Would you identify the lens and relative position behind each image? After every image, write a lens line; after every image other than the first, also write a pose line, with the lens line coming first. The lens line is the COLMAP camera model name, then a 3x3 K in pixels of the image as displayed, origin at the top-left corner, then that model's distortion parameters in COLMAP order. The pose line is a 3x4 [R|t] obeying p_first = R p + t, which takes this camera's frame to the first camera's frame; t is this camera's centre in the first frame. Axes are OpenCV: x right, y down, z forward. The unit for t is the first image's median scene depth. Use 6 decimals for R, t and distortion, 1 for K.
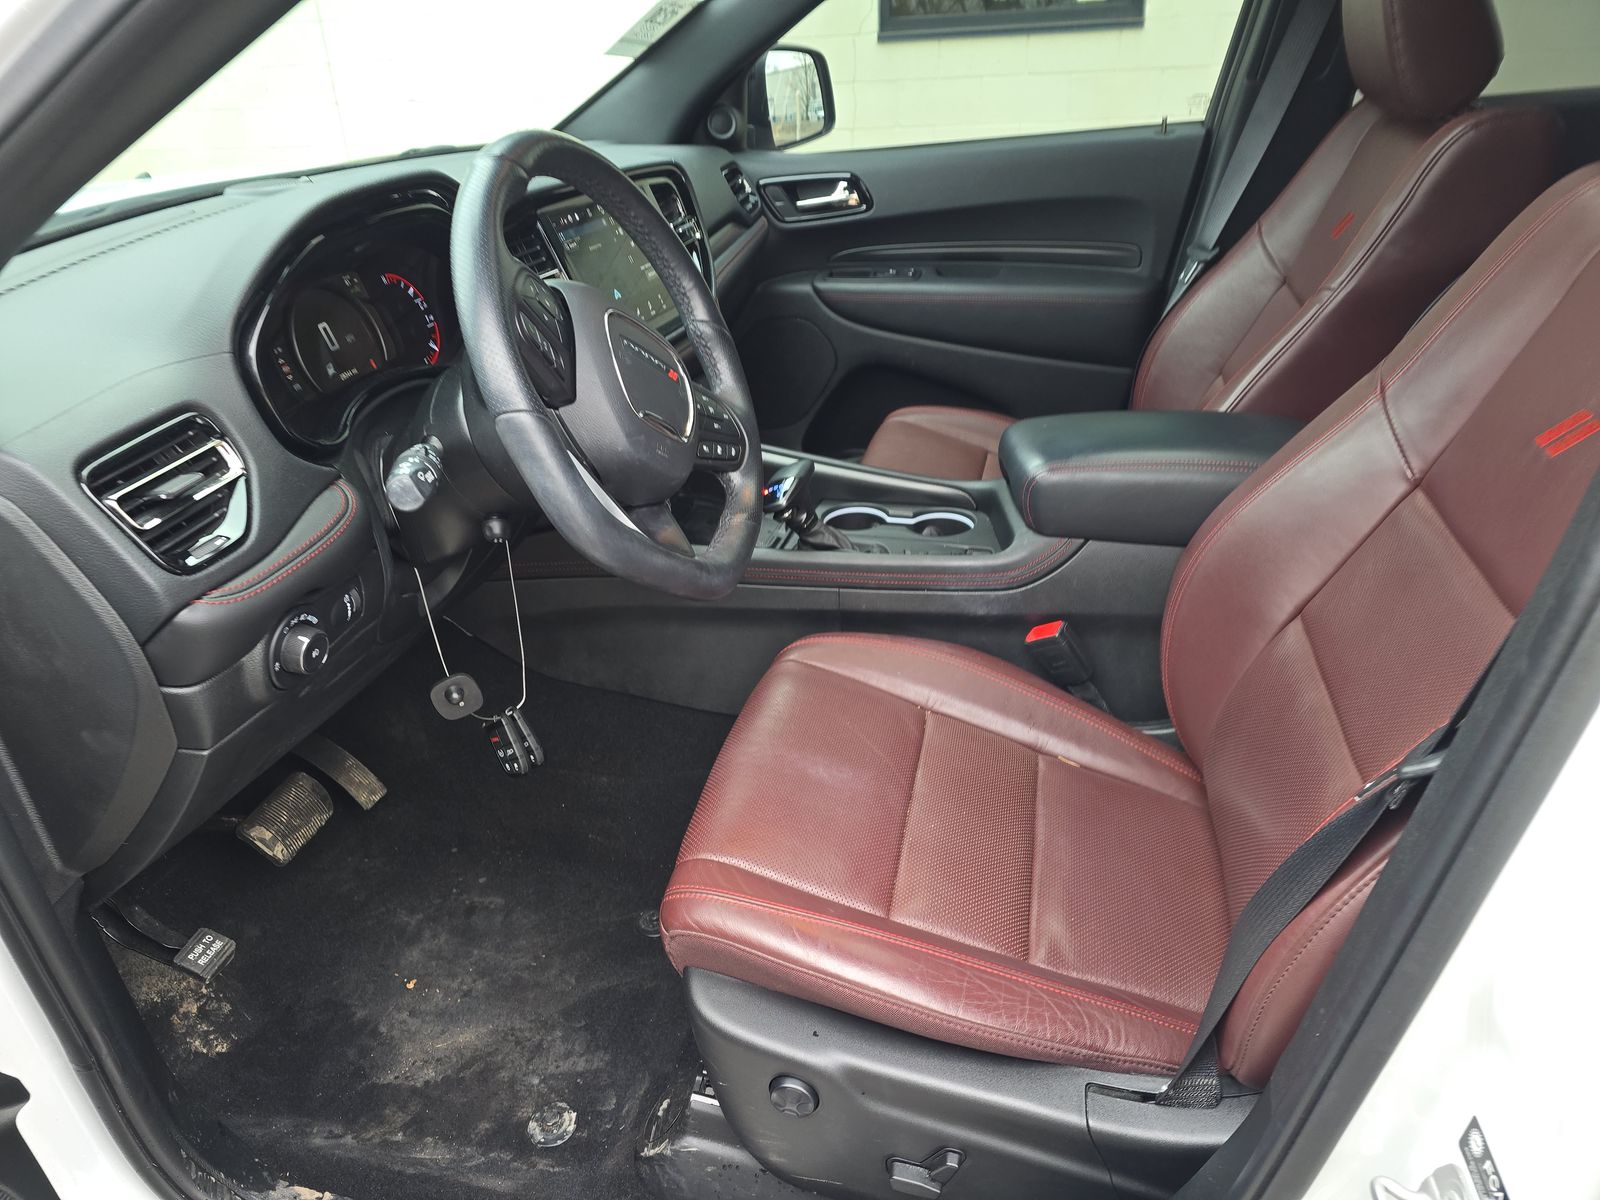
lens RADIAL K [[1089.0, 0, 800.0], [0, 1089.0, 600.0], [0, 0, 1]] dist [0.071884, -0.087303]
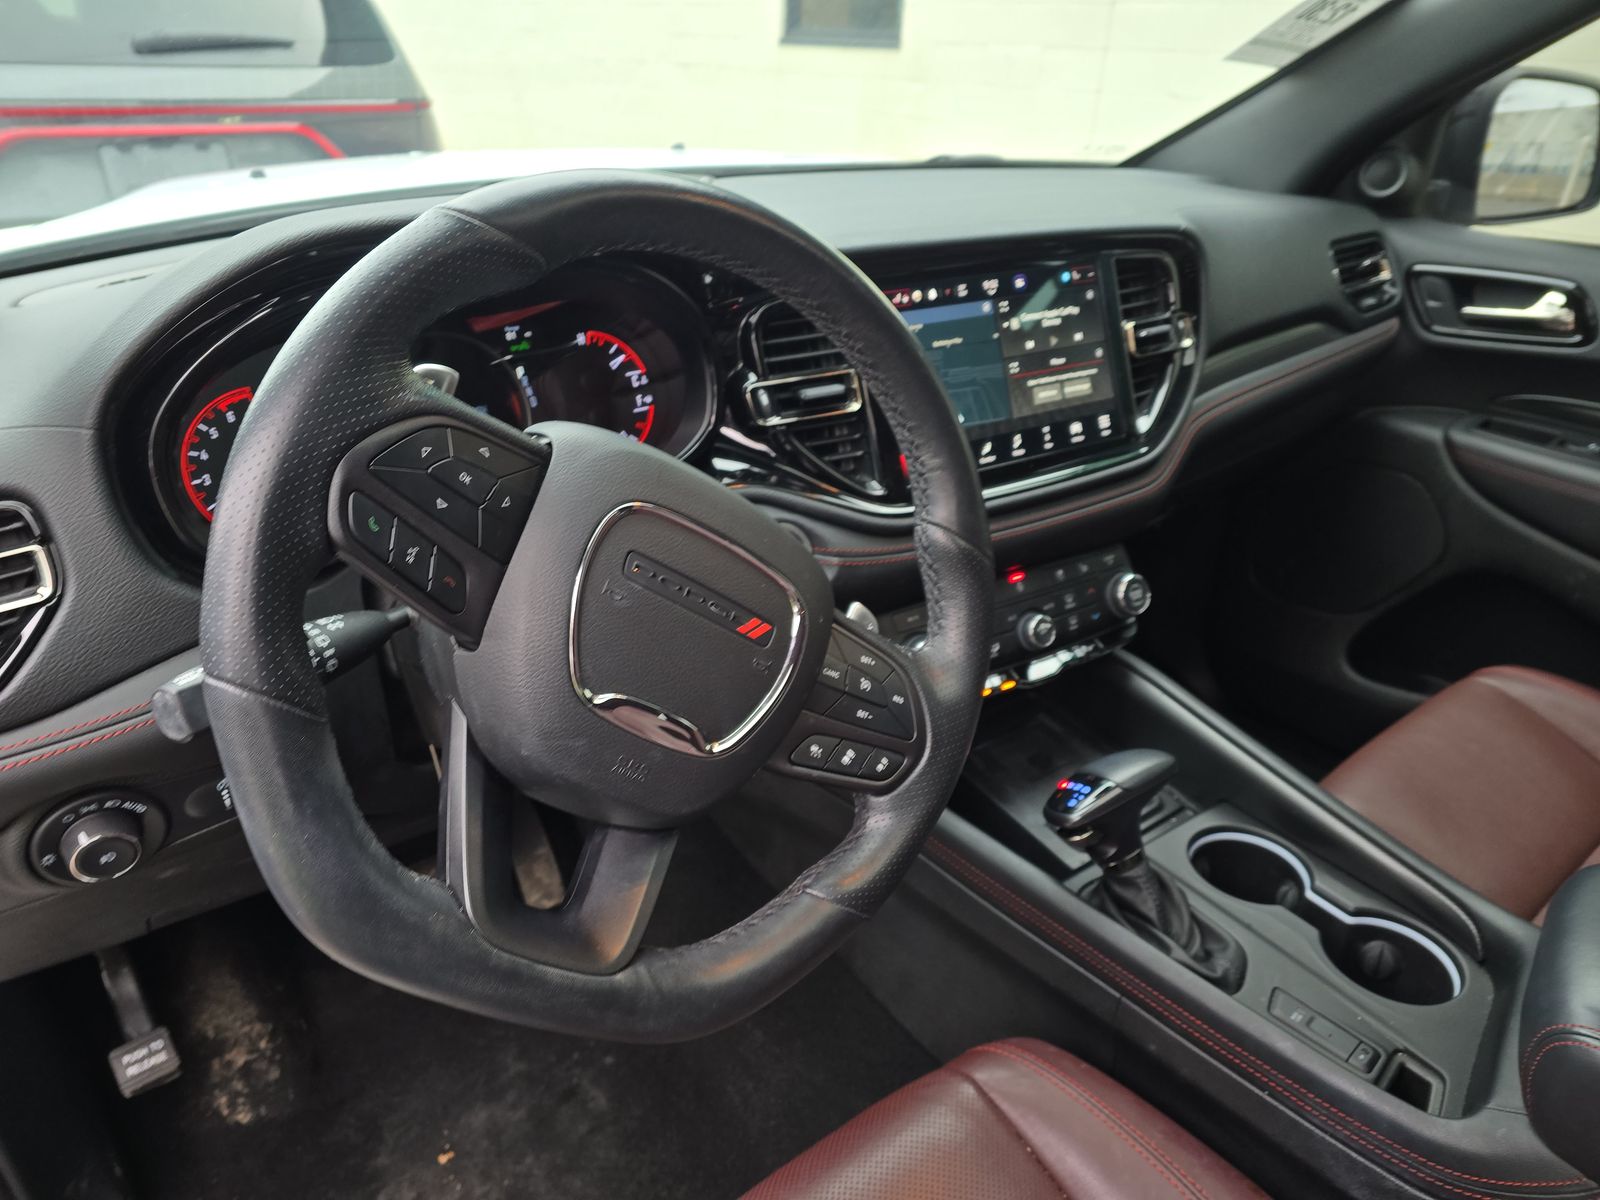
lens RADIAL K [[1089.0, 0, 800.0], [0, 1089.0, 600.0], [0, 0, 1]] dist [0.071884, -0.087303]
pose [[0.782753, 0.342675, -0.519492, 0.096612], [-0.339349, 0.934751, 0.105275, -0.150596], [0.521671, 0.093884, 0.847965, 0.286062]]
